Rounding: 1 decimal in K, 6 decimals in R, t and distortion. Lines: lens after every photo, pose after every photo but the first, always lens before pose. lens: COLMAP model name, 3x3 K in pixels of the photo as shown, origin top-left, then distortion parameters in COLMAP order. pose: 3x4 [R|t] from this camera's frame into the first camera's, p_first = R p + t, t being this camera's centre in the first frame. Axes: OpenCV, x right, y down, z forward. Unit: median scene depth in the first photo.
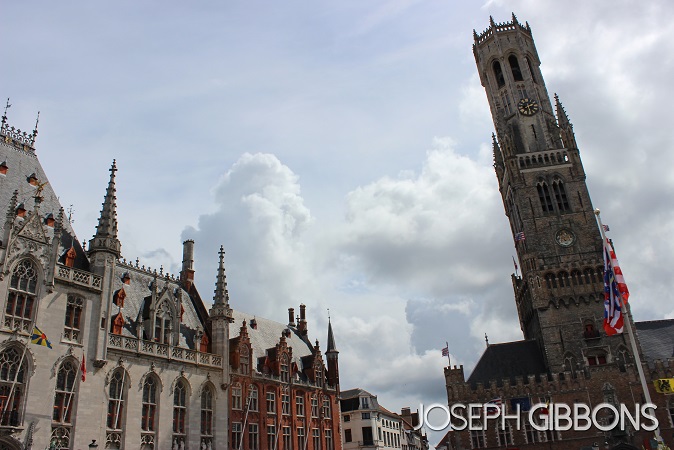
lens RADIAL K [[562.0, 0, 335.1], [0, 562.0, 229.0], [0, 0, 1]] dist [-0.158827, 0.118775]
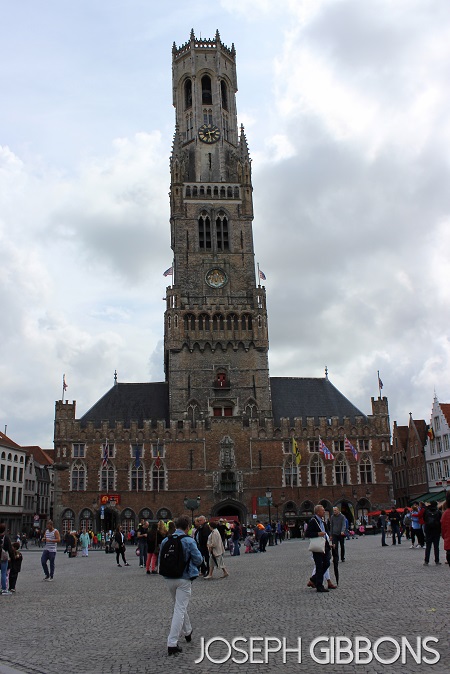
lens RADIAL K [[562.0, 0, 224.3], [0, 562.0, 333.5], [0, 0, 1]] dist [-0.158827, 0.118775]
pose [[0.973215, 0.109431, 0.202183, 0.248489], [-0.131960, 0.986045, 0.101500, 0.009819], [-0.188254, -0.125461, 0.974074, 0.066314]]
